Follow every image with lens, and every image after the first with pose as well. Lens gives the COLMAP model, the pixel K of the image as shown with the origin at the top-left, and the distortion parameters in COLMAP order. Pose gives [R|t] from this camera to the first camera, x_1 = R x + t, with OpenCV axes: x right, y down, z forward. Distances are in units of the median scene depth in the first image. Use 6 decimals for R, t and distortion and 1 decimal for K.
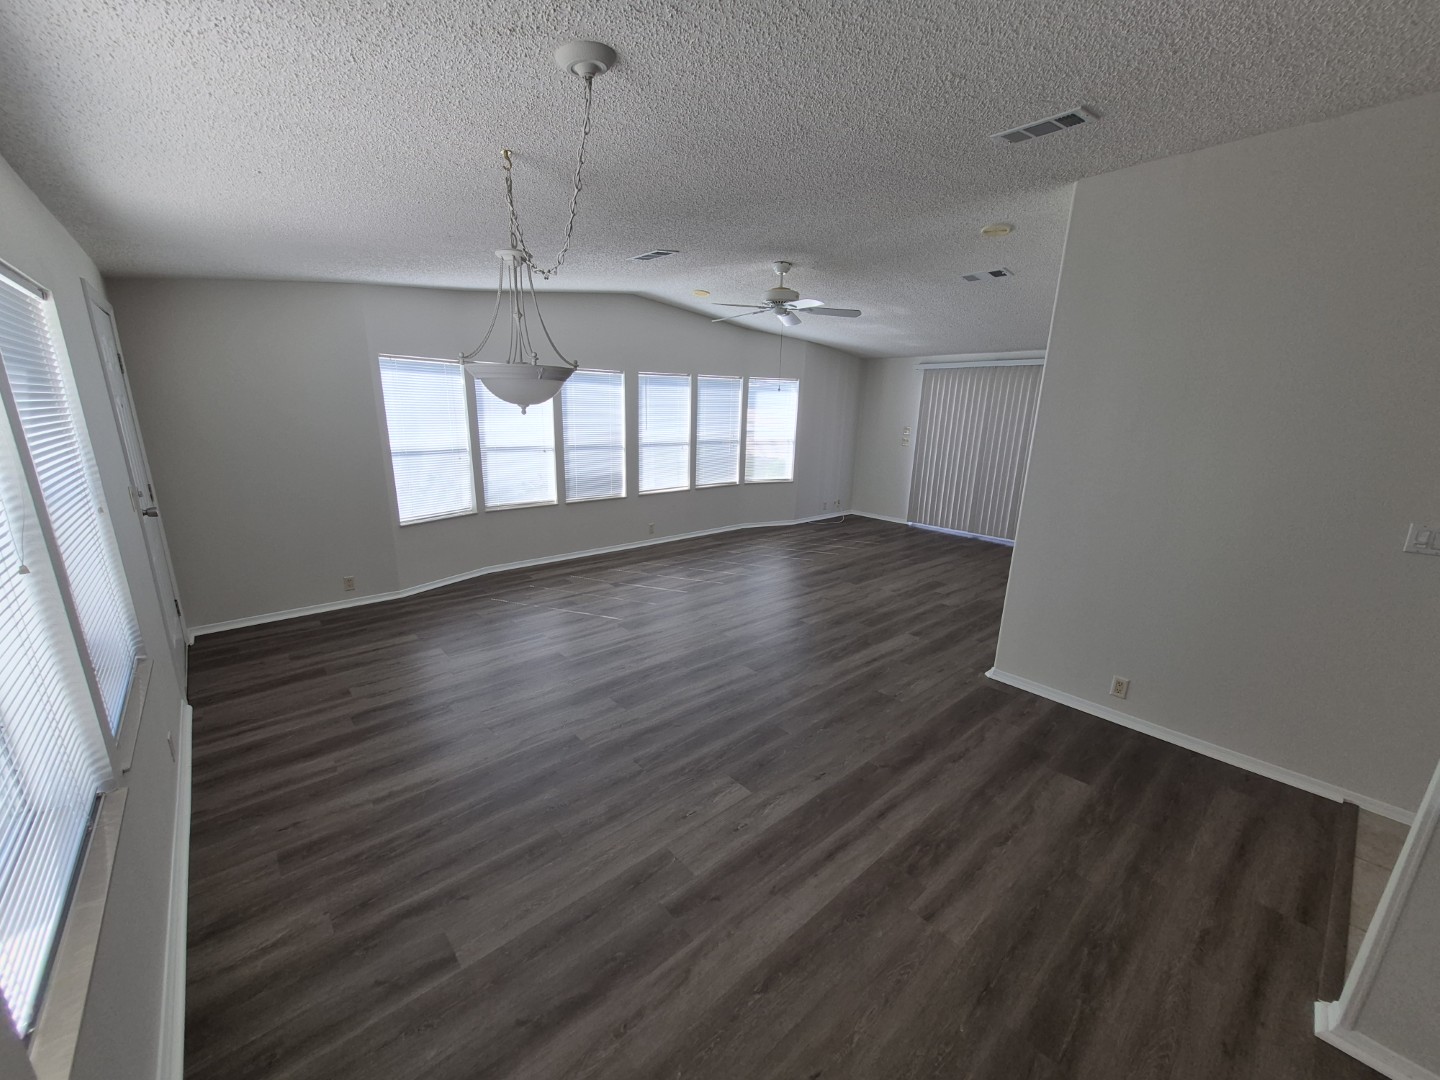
lens RADIAL K [[564.8, 0, 698.1], [0, 564.8, 550.9], [0, 0, 1]] dist [0.003680, 0.000269]
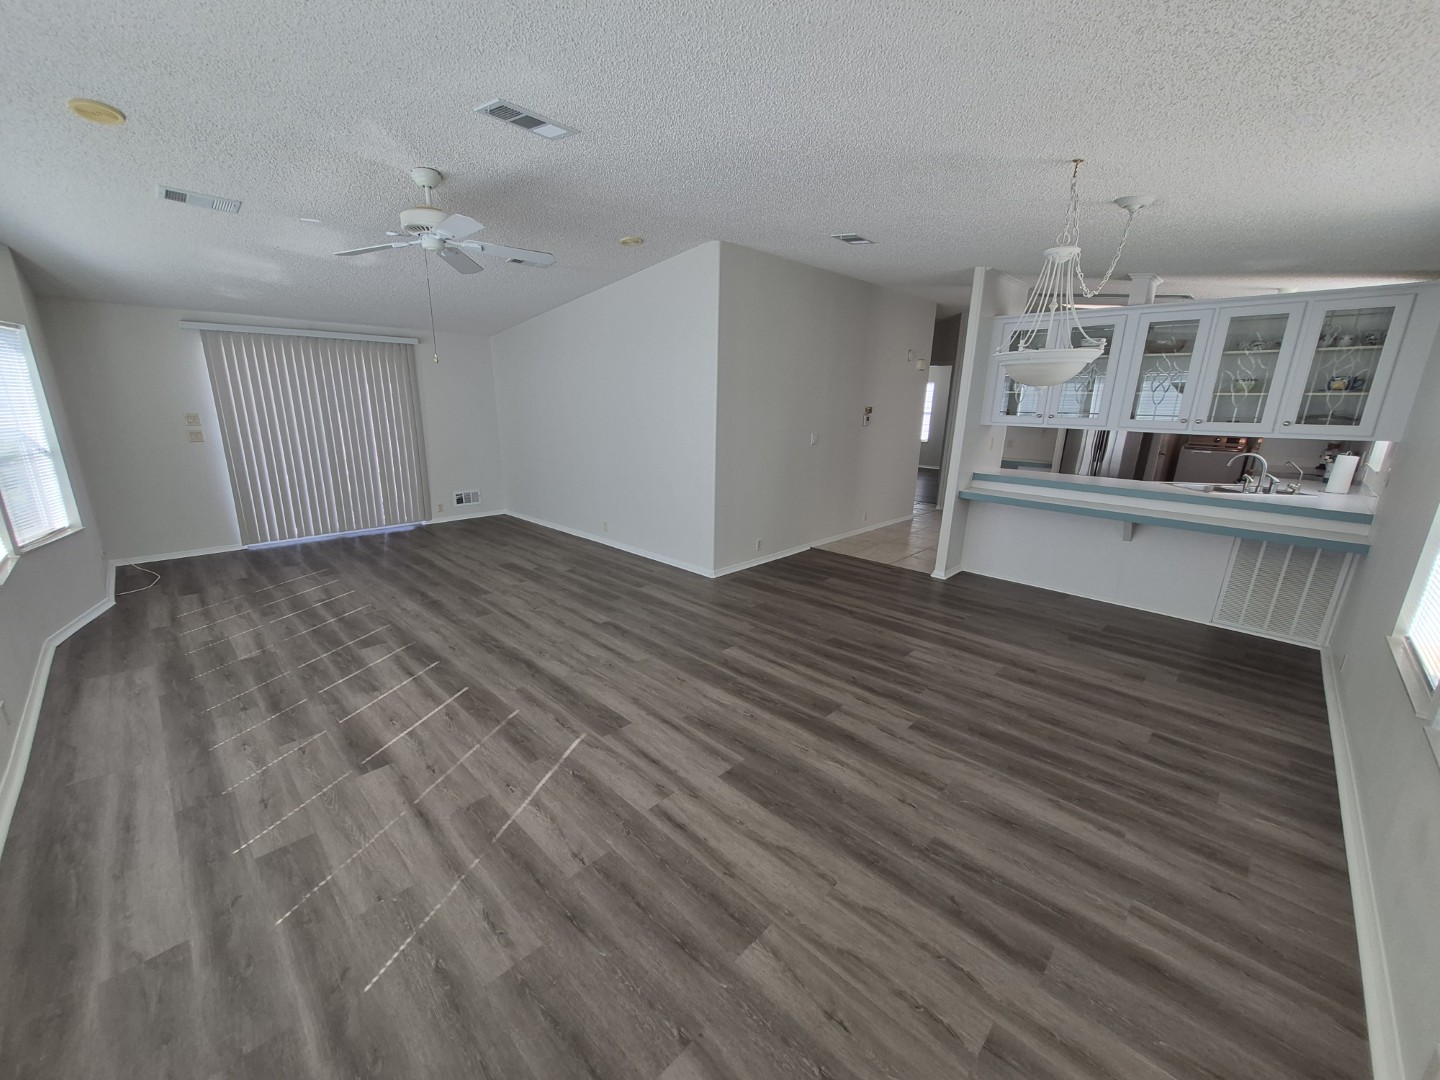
lens RADIAL K [[564.8, 0, 698.1], [0, 564.8, 550.9], [0, 0, 1]] dist [0.003680, 0.000269]
pose [[-0.075730, -0.275968, 0.958179, -0.682825], [0.238886, 0.927933, 0.286137, -0.211766], [-0.968090, 0.250565, -0.004347, 0.838120]]
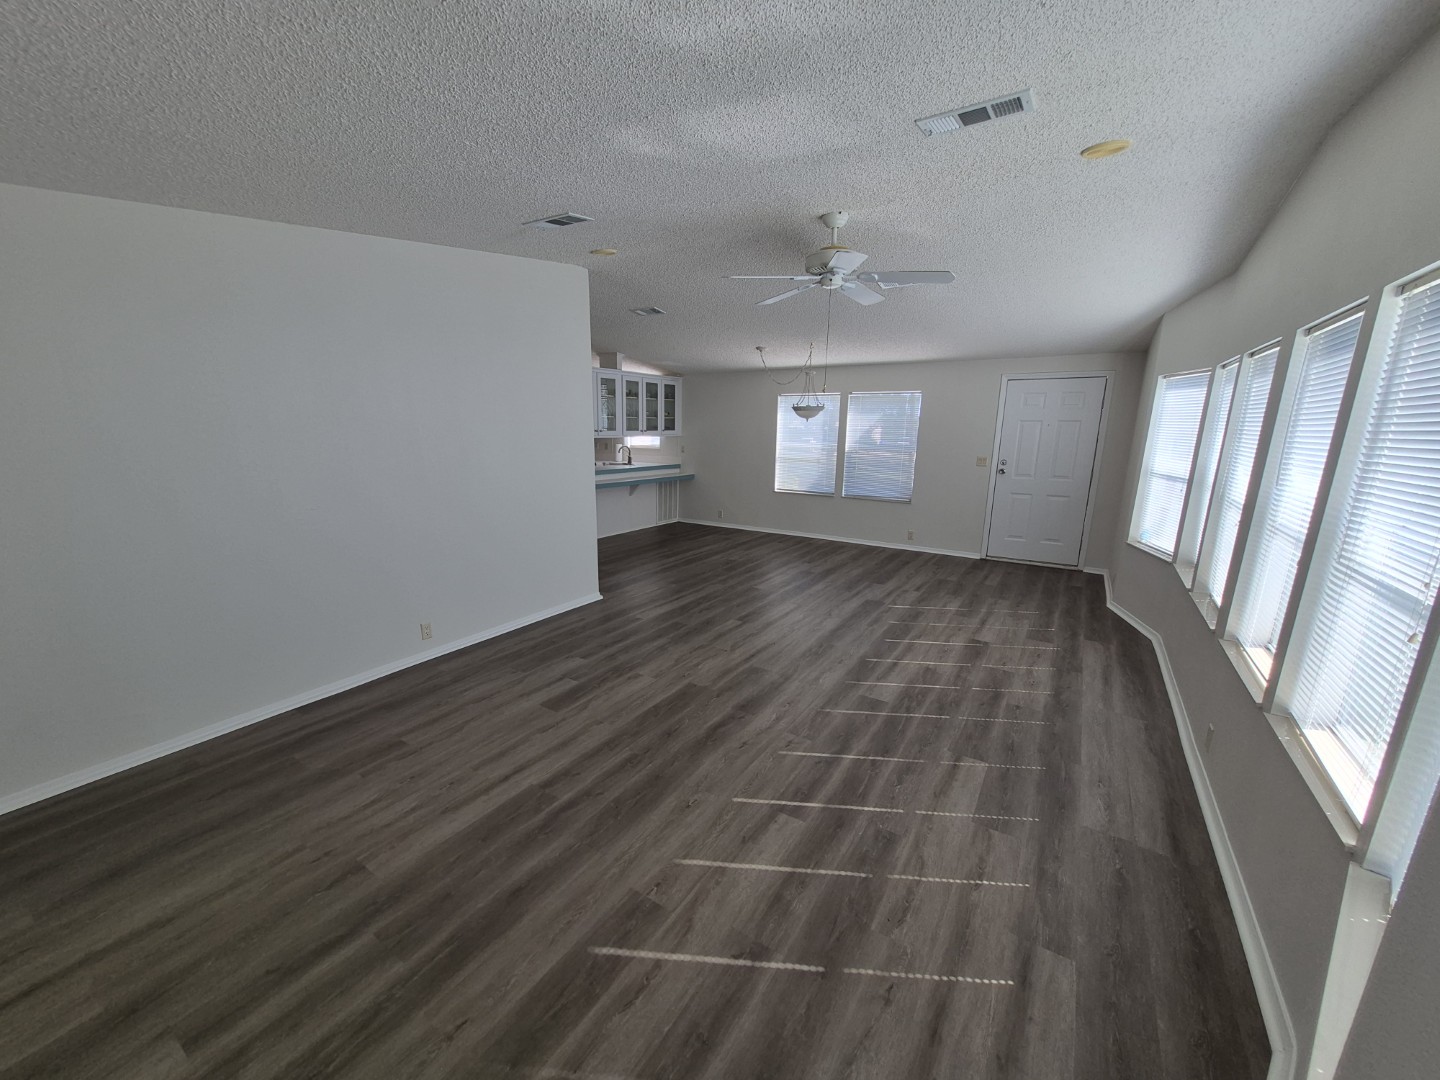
lens RADIAL K [[564.8, 0, 698.1], [0, 564.8, 550.9], [0, 0, 1]] dist [0.003680, 0.000269]
pose [[-0.961486, 0.036120, -0.272472, 0.544405], [-0.093019, 0.890070, 0.446231, -0.451968], [0.258637, 0.454390, -0.852430, 1.831175]]
